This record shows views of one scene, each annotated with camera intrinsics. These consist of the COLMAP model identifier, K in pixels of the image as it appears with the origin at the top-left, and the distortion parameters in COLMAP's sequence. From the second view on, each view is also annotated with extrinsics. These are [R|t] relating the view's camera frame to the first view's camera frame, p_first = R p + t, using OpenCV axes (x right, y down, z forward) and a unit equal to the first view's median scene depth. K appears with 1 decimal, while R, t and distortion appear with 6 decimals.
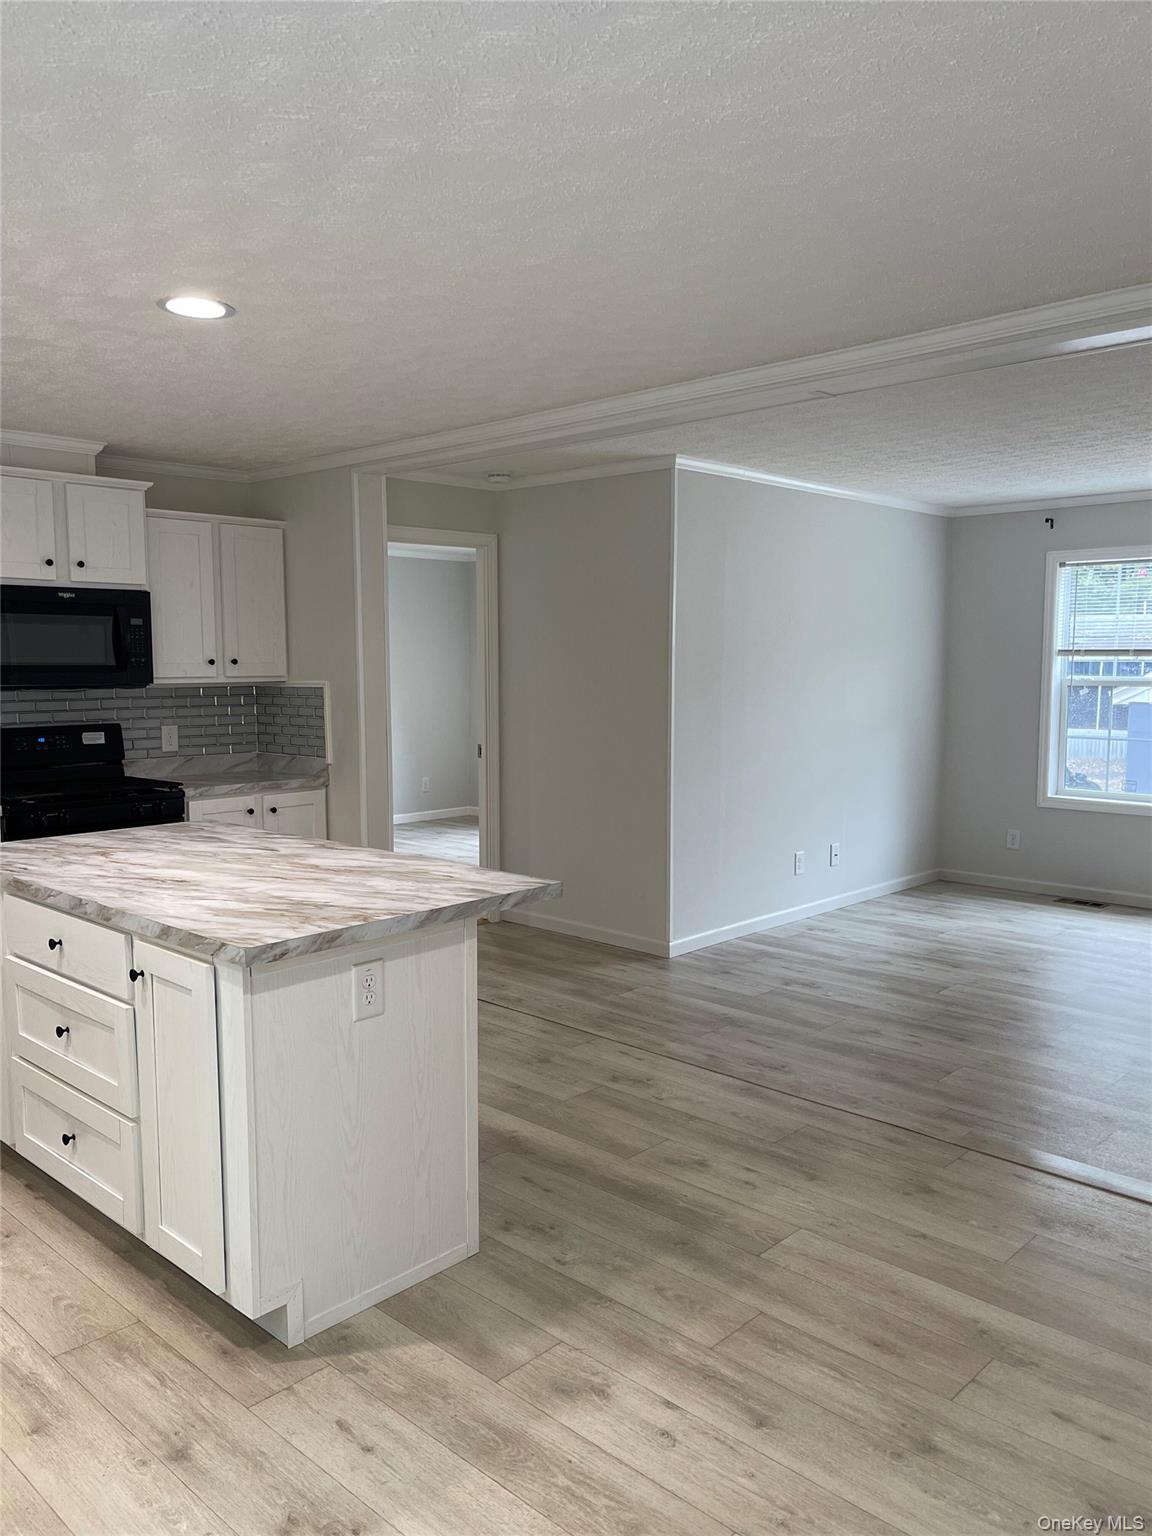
lens RADIAL K [[1168.0, 0, 579.6], [0, 1168.0, 766.6], [0, 0, 1]] dist [0.063322, -0.088408]
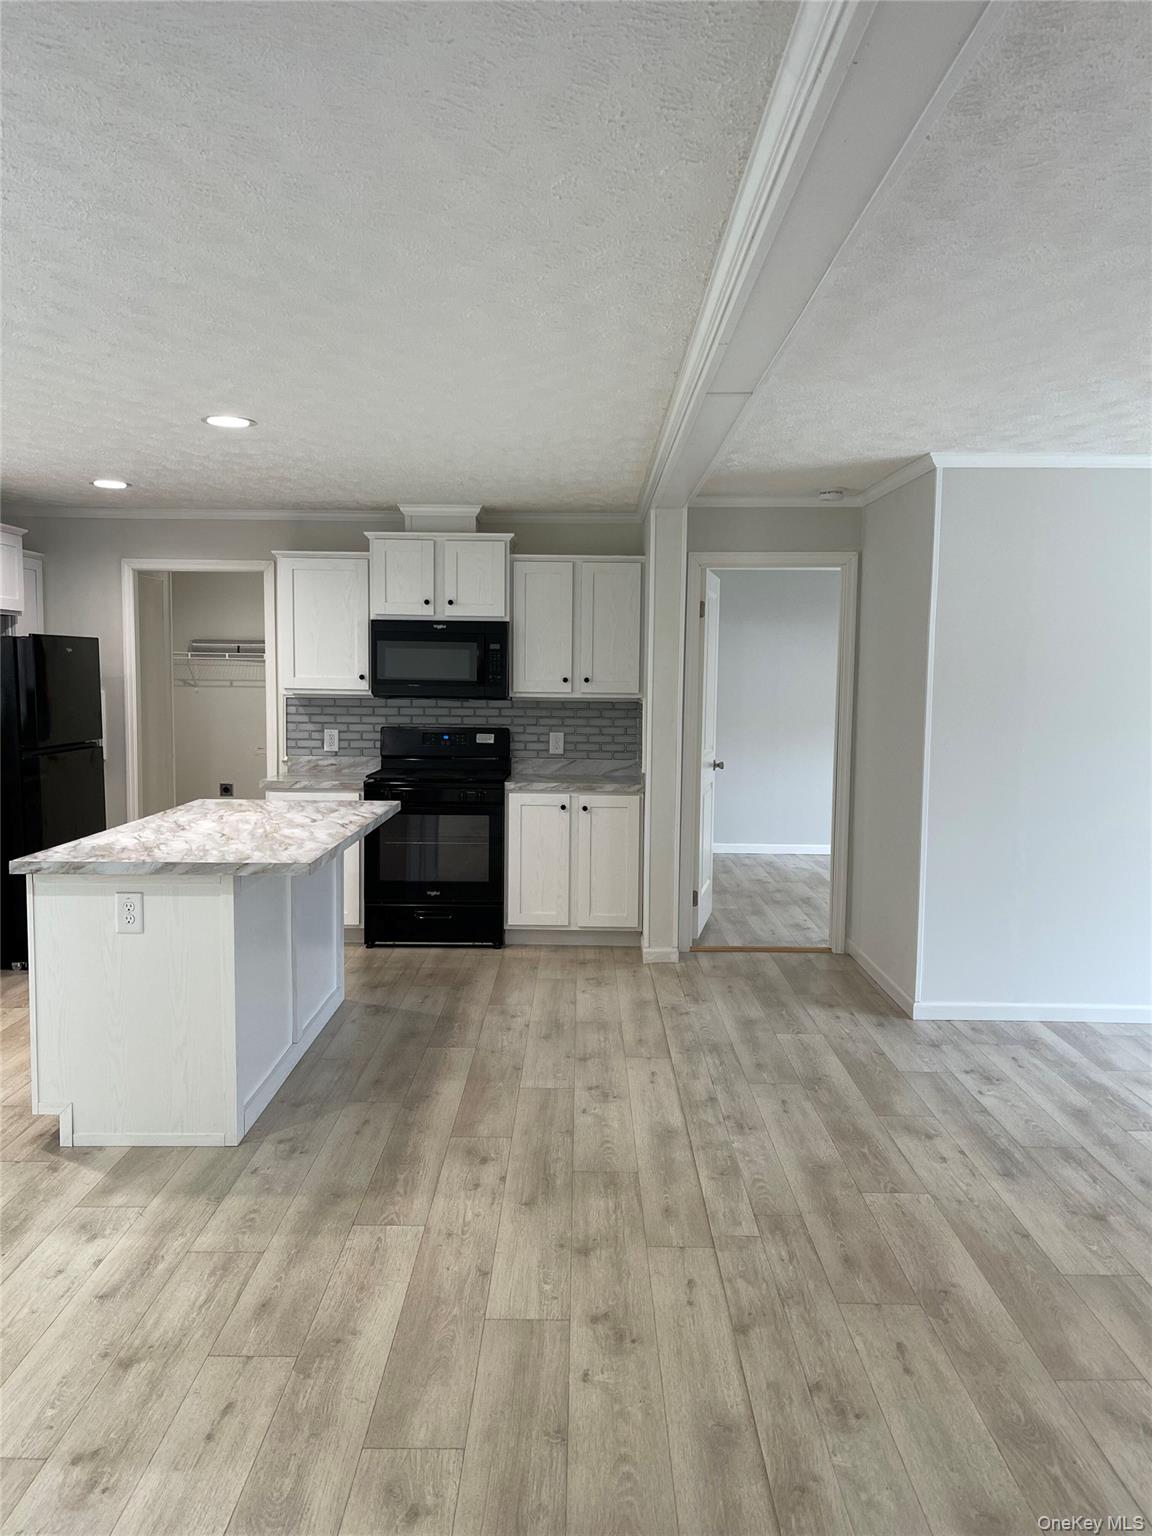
lens RADIAL K [[1168.0, 0, 578.4], [0, 1168.0, 771.9], [0, 0, 1]] dist [0.063322, -0.088408]
pose [[0.686951, 0.070478, -0.723278, 0.601719], [-0.081316, 0.996490, 0.019869, -0.022757], [0.722140, 0.045165, 0.690271, 0.218431]]
